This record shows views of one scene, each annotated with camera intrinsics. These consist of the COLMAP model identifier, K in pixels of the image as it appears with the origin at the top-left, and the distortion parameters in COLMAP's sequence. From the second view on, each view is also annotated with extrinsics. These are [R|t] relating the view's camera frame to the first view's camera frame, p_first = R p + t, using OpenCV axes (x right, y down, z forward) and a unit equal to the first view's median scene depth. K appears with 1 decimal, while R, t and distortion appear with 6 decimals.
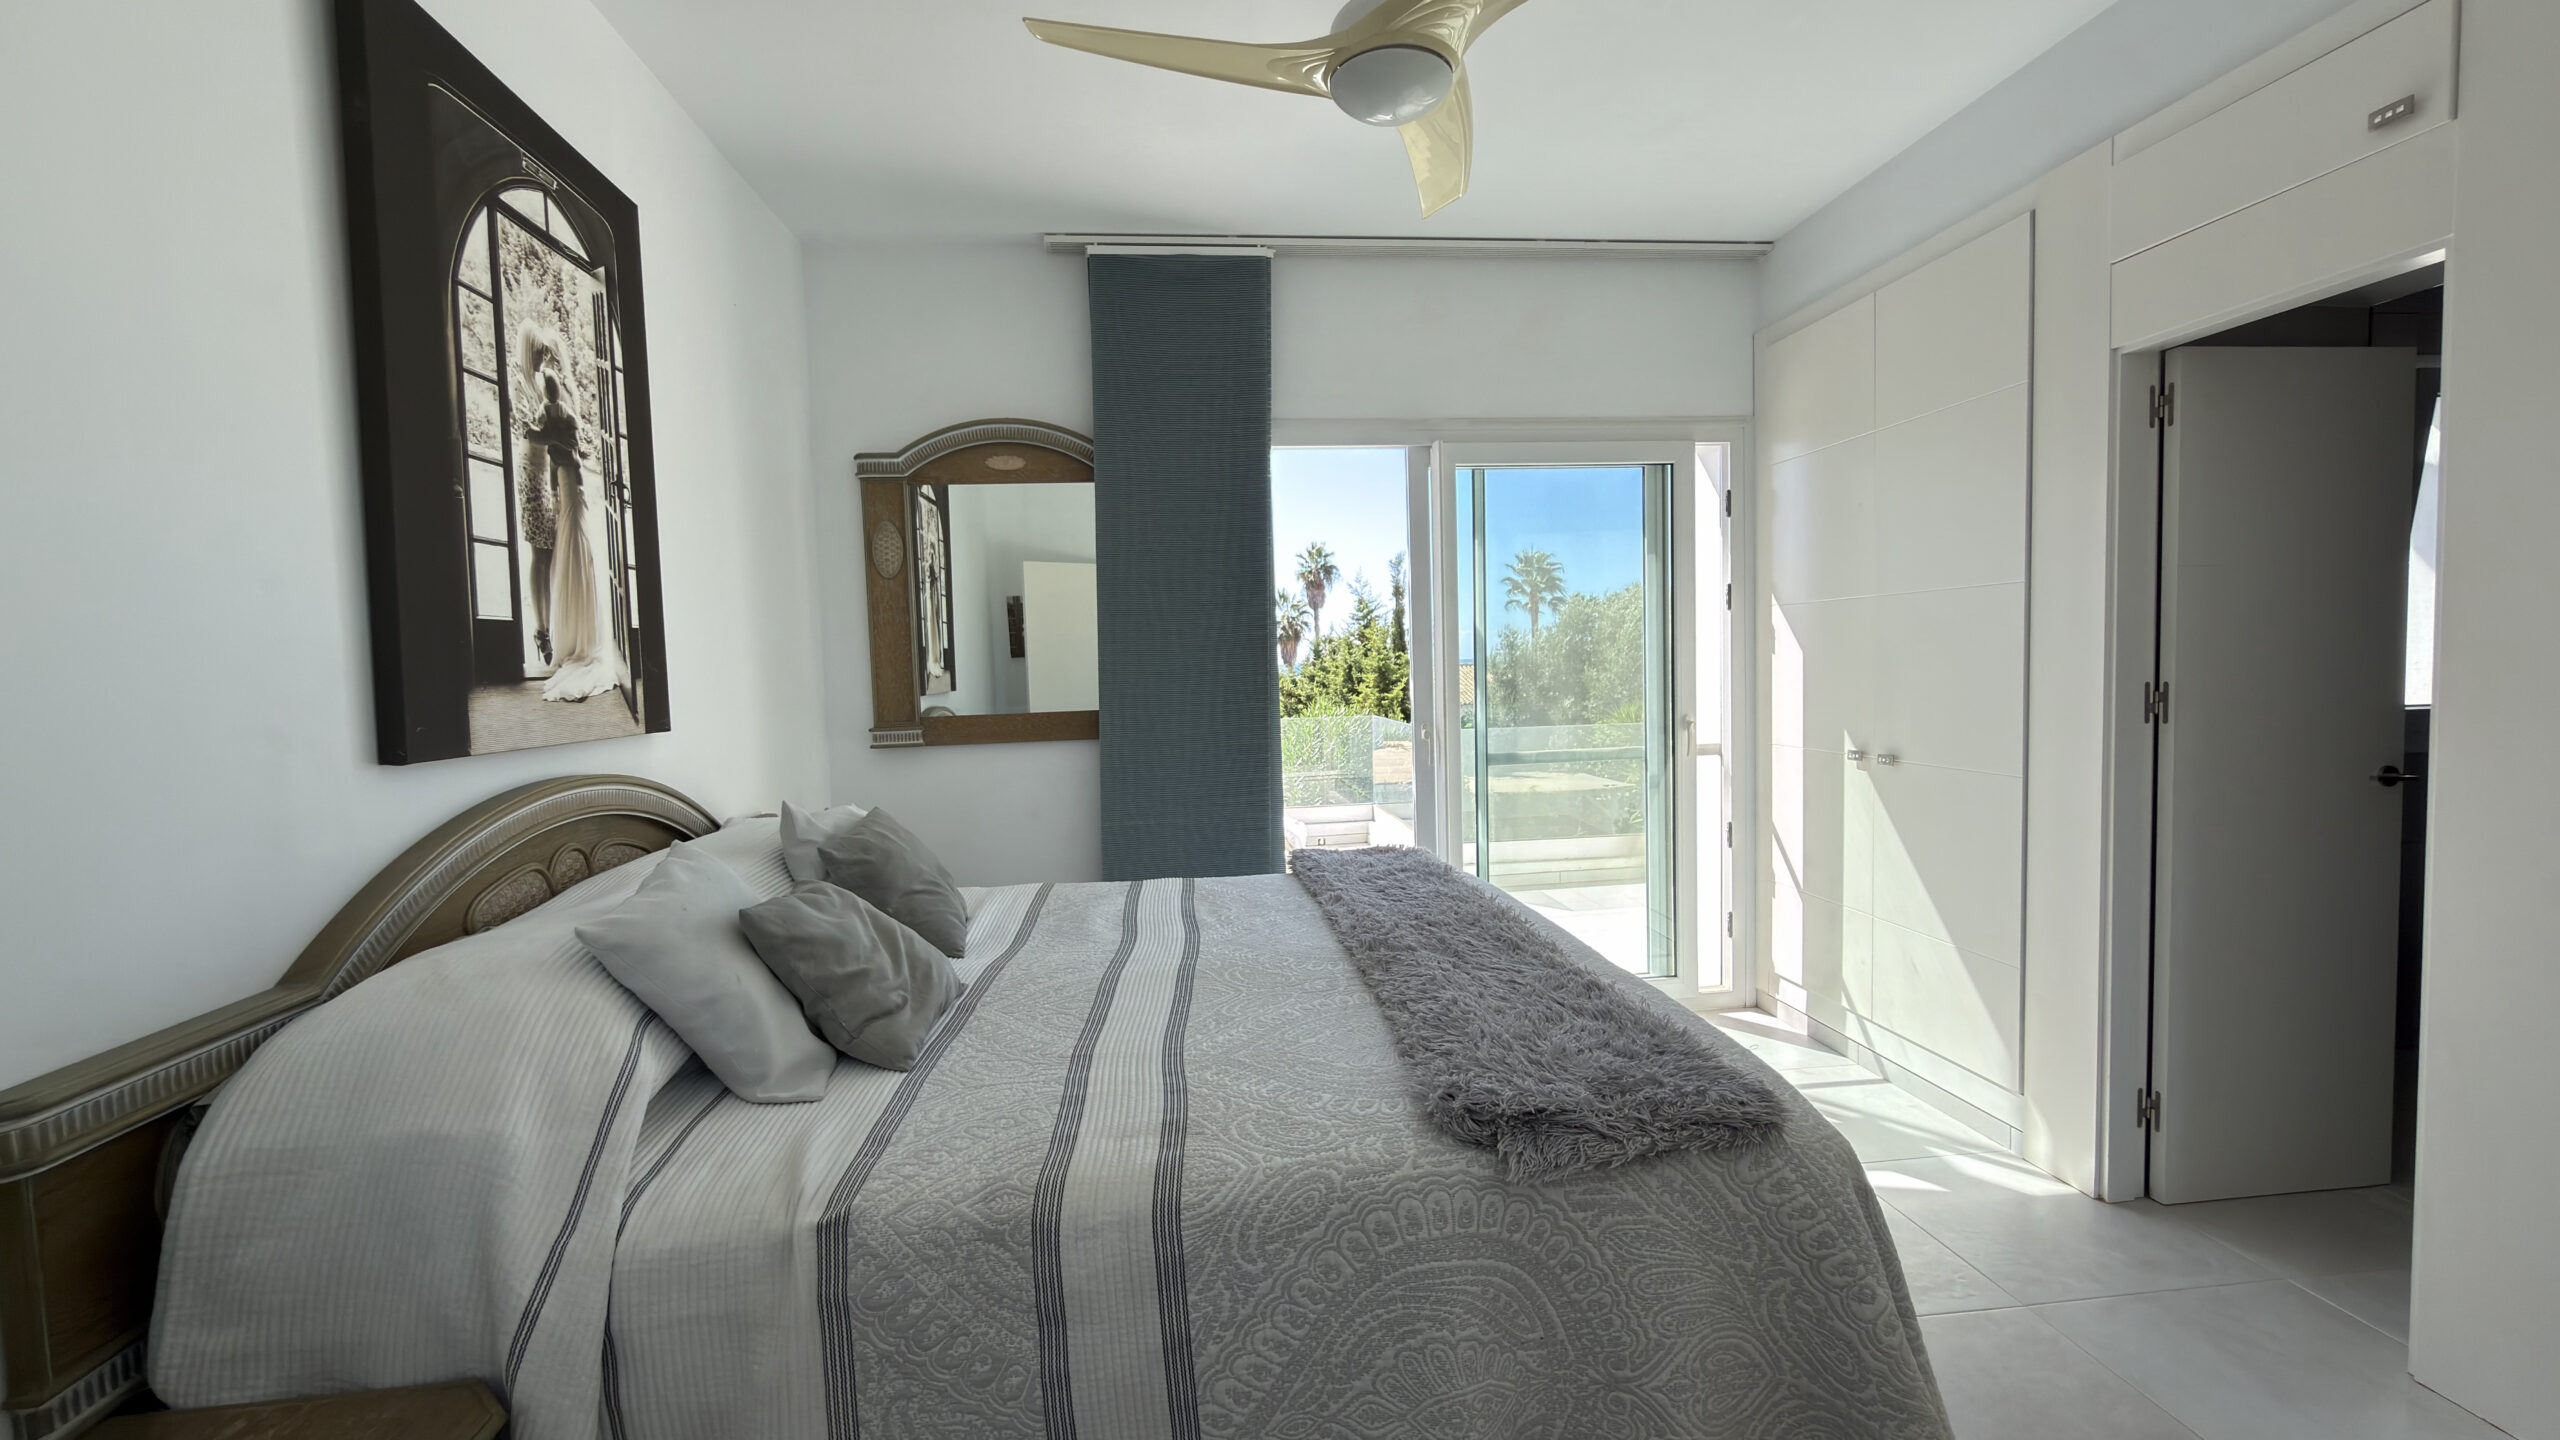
lens RADIAL K [[1013.3, 0, 1290.8], [0, 1013.3, 717.0], [0, 0, 1]] dist [0.003213, 0.000404]
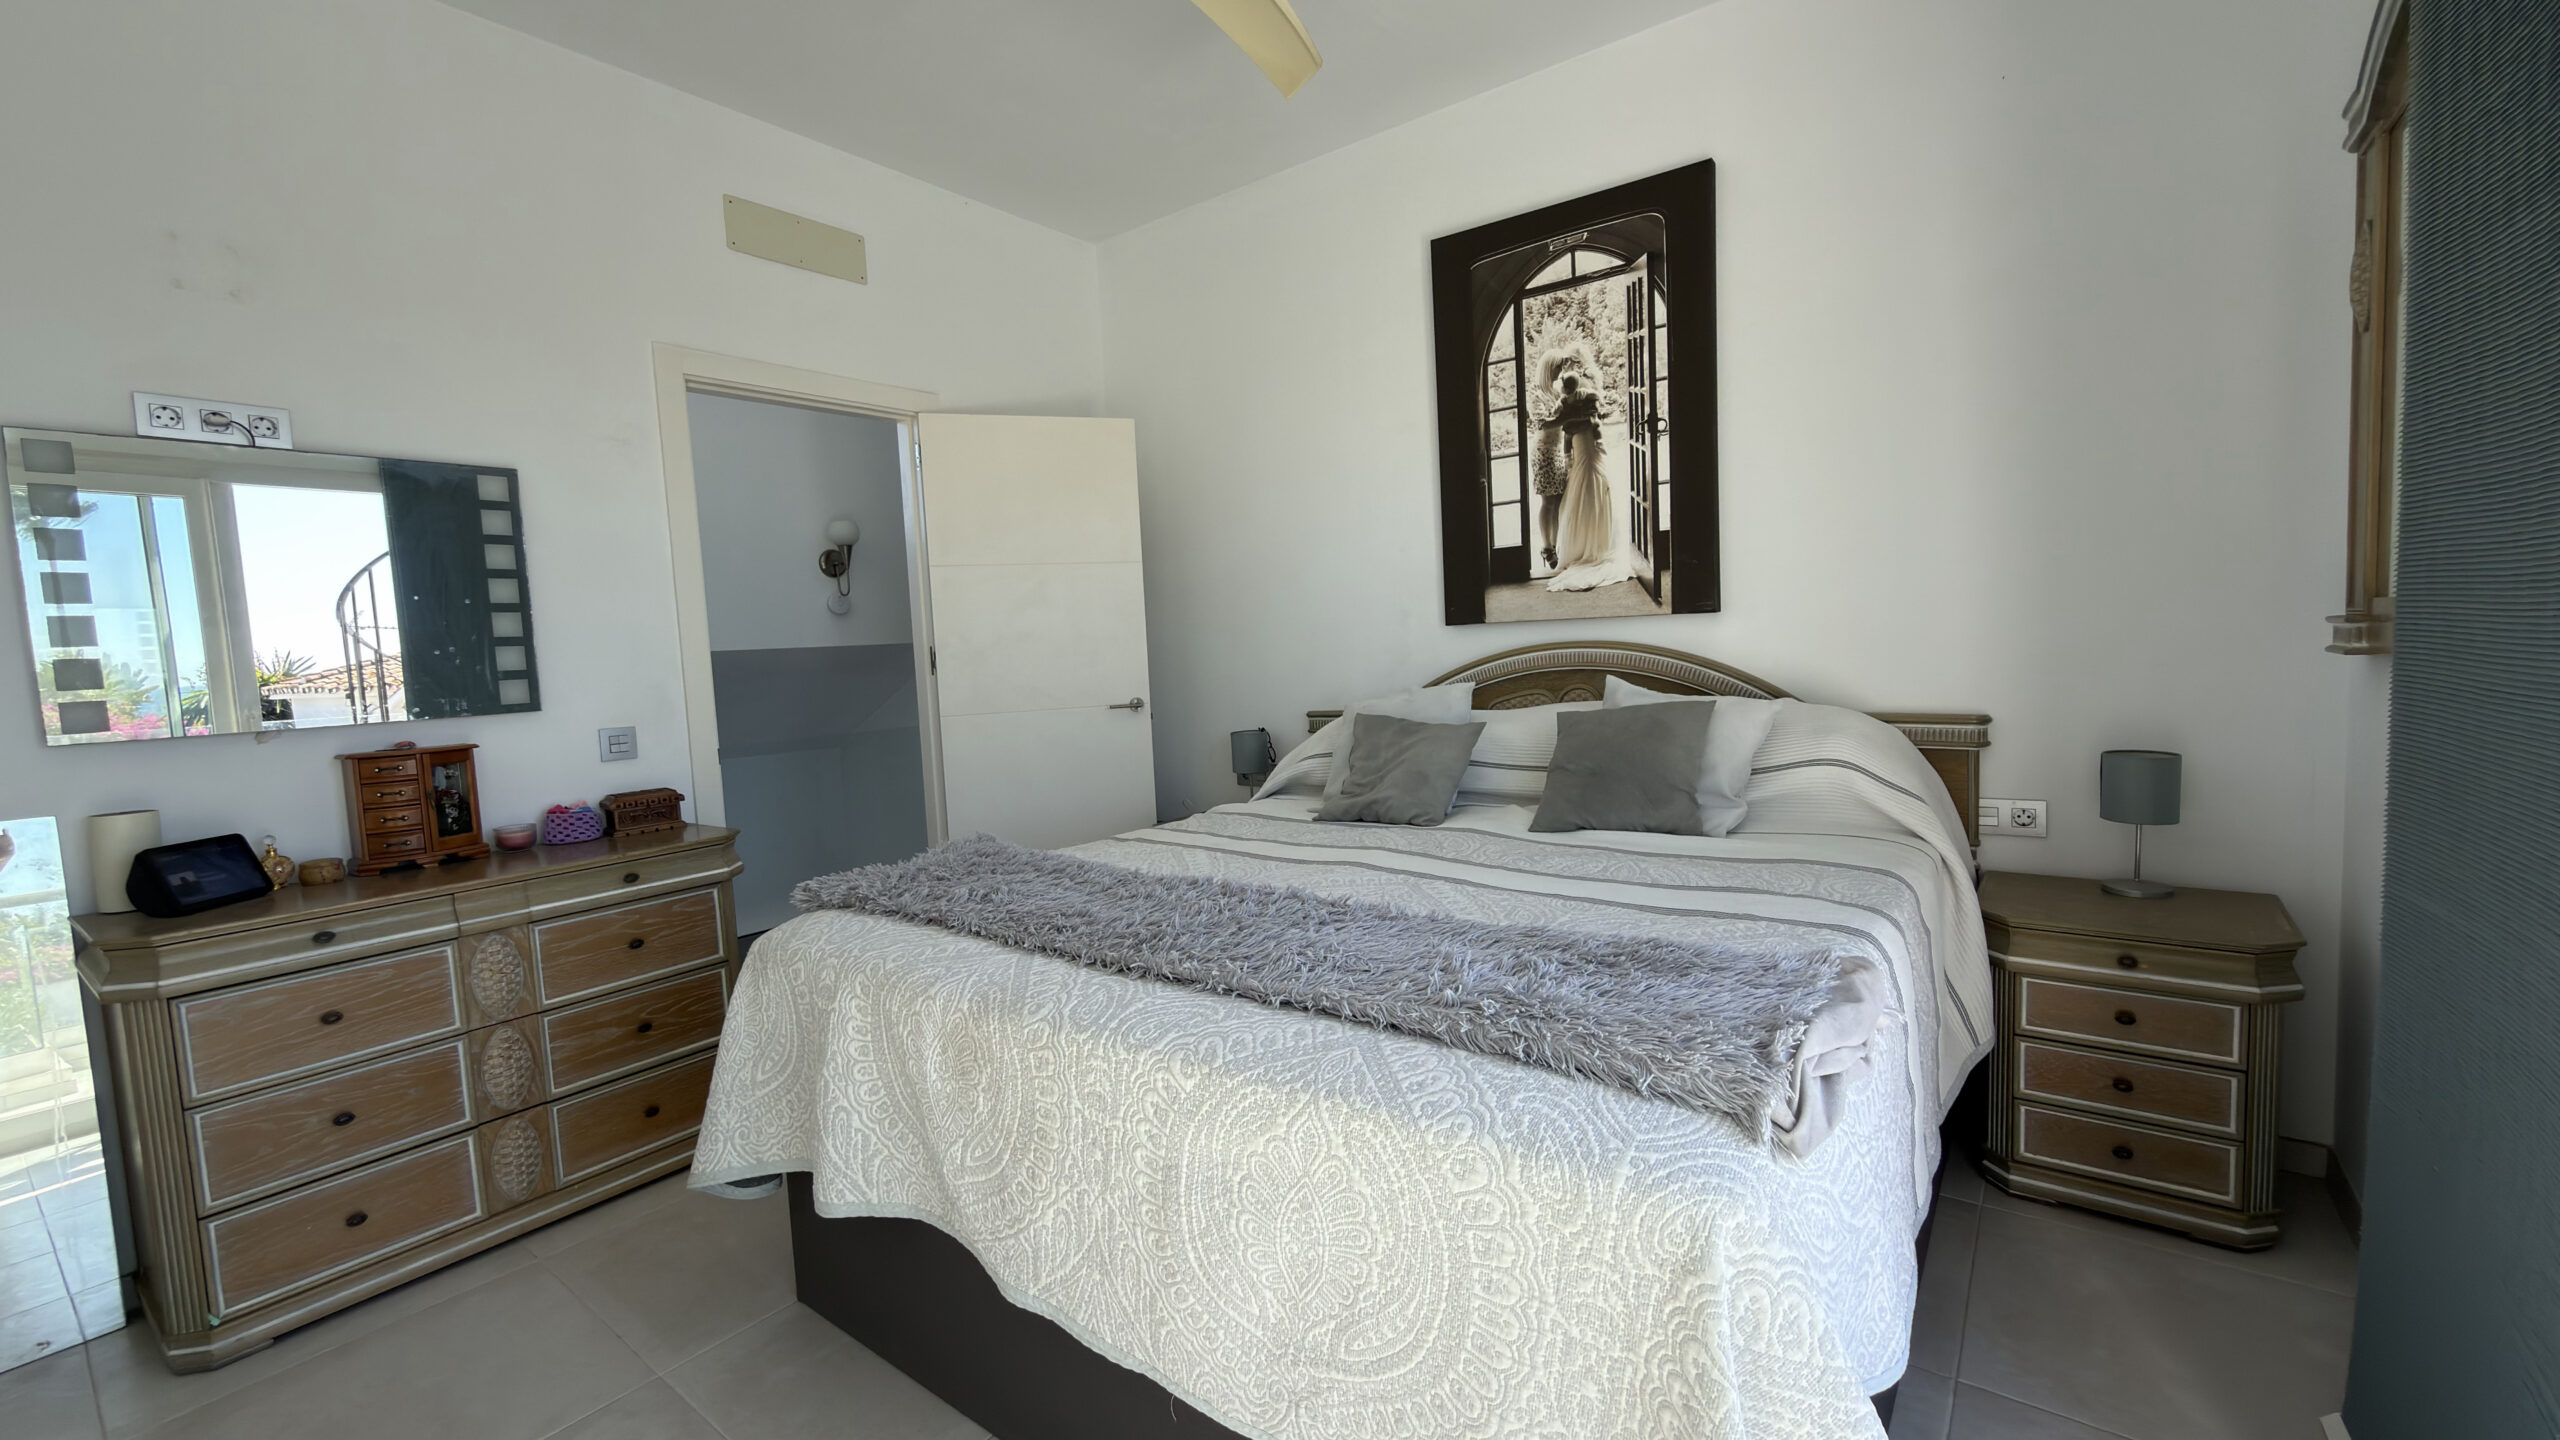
lens RADIAL K [[1013.3, 0, 1280.8], [0, 1013.3, 717.8], [0, 0, 1]] dist [0.003213, 0.000404]
pose [[-0.683853, 0.111367, -0.721071, 0.738579], [0.023021, 0.991084, 0.131237, -0.038522], [0.729257, 0.073147, -0.680319, 1.797445]]
